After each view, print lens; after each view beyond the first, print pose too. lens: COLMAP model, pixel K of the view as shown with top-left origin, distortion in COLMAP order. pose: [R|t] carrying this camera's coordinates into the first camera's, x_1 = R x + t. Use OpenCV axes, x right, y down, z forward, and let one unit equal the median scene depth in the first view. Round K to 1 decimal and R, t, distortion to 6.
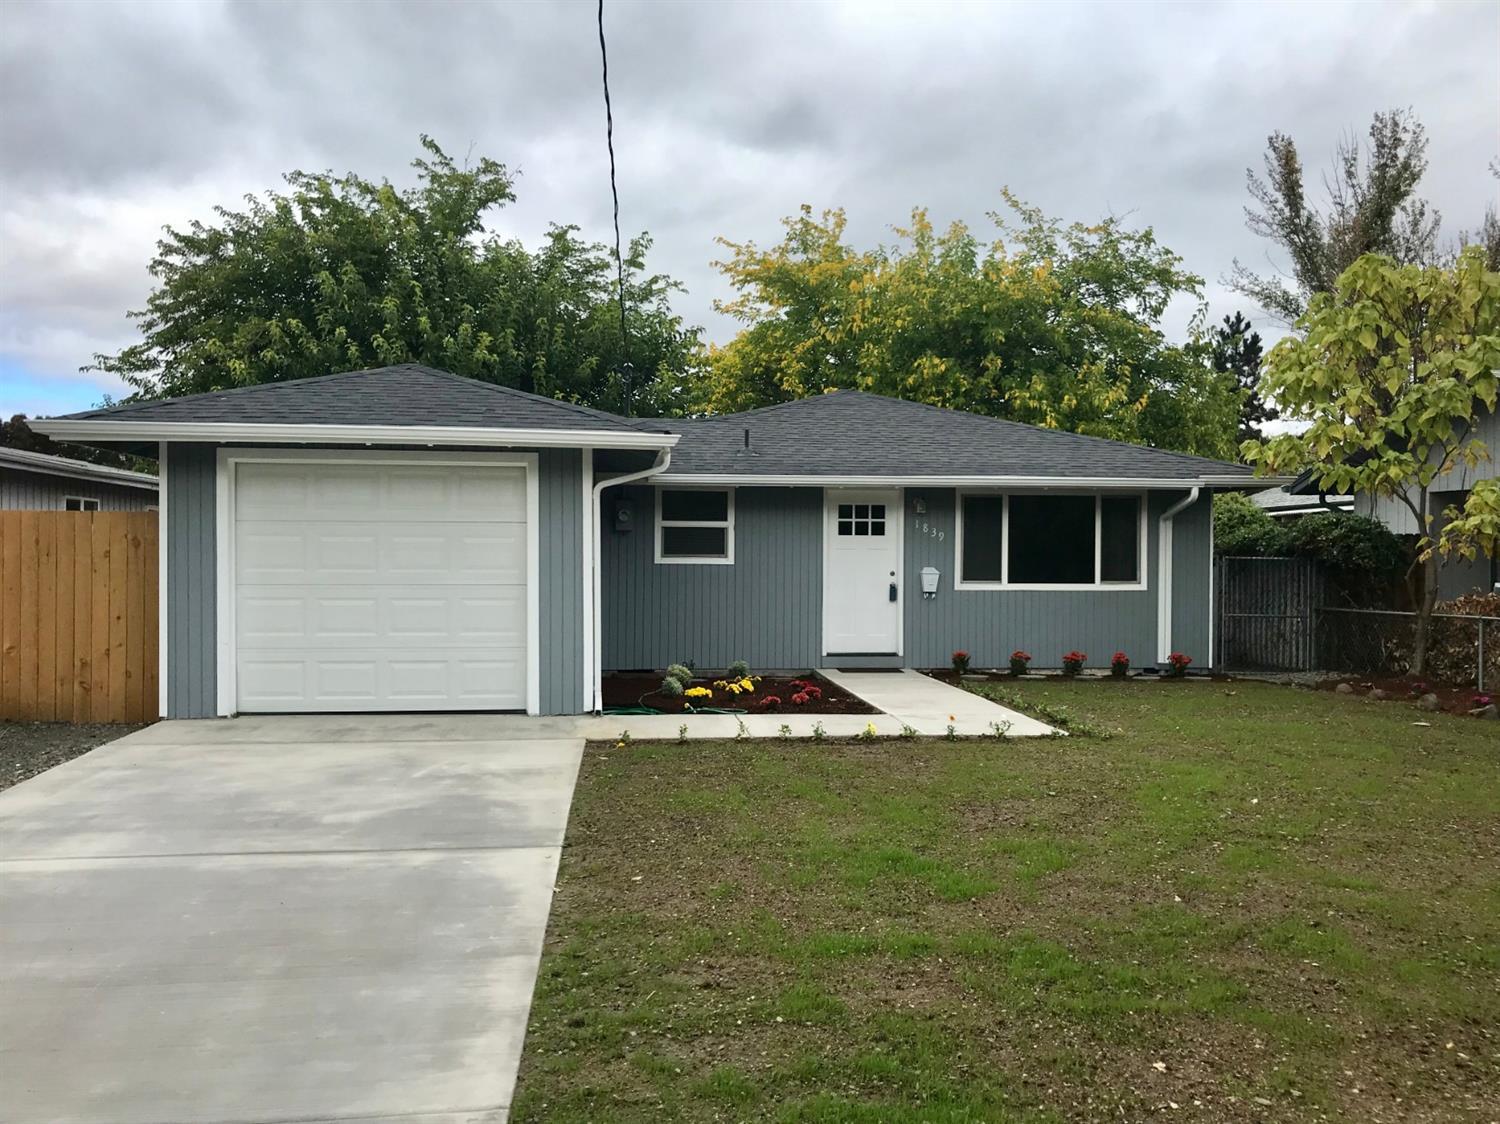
lens RADIAL K [[1244.8, 0, 750.4], [0, 1244.8, 560.9], [0, 0, 1]] dist [0.041337, -0.016549]
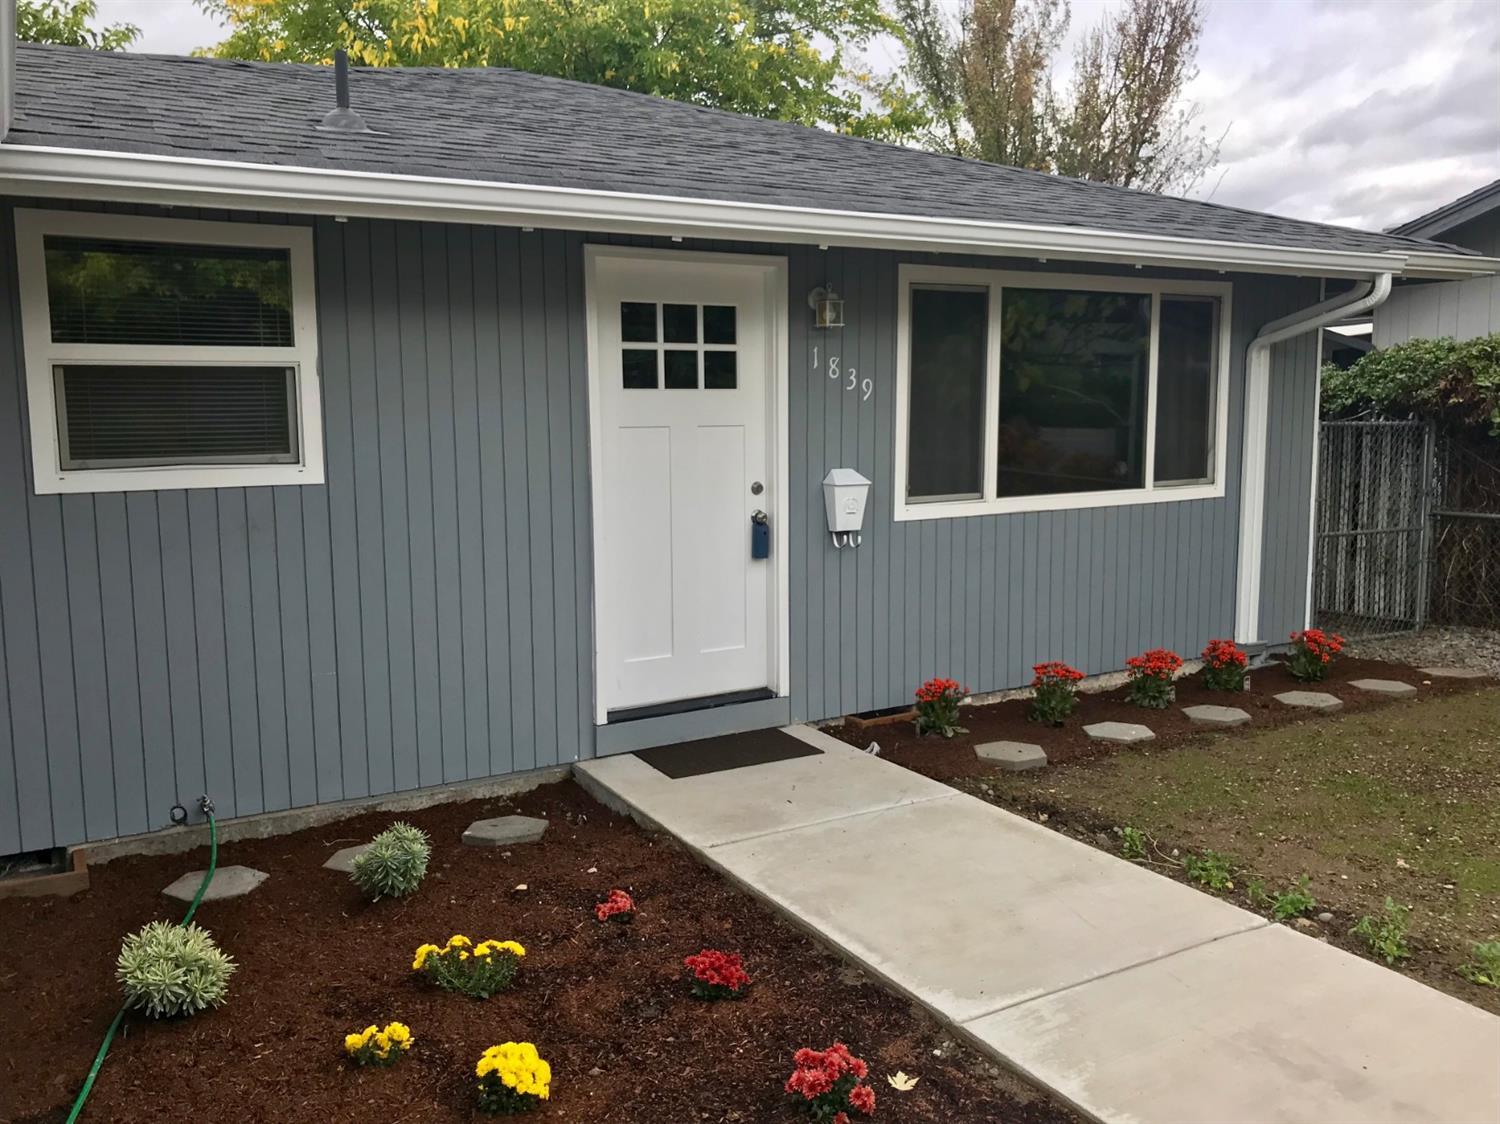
lens RADIAL K [[1244.8, 0, 763.0], [0, 1244.8, 553.3], [0, 0, 1]] dist [0.041337, -0.016549]
pose [[0.916849, -0.062637, 0.394291, -0.037340], [0.016723, 0.992774, 0.118827, -0.015450], [-0.398884, -0.102352, 0.911271, 0.647136]]
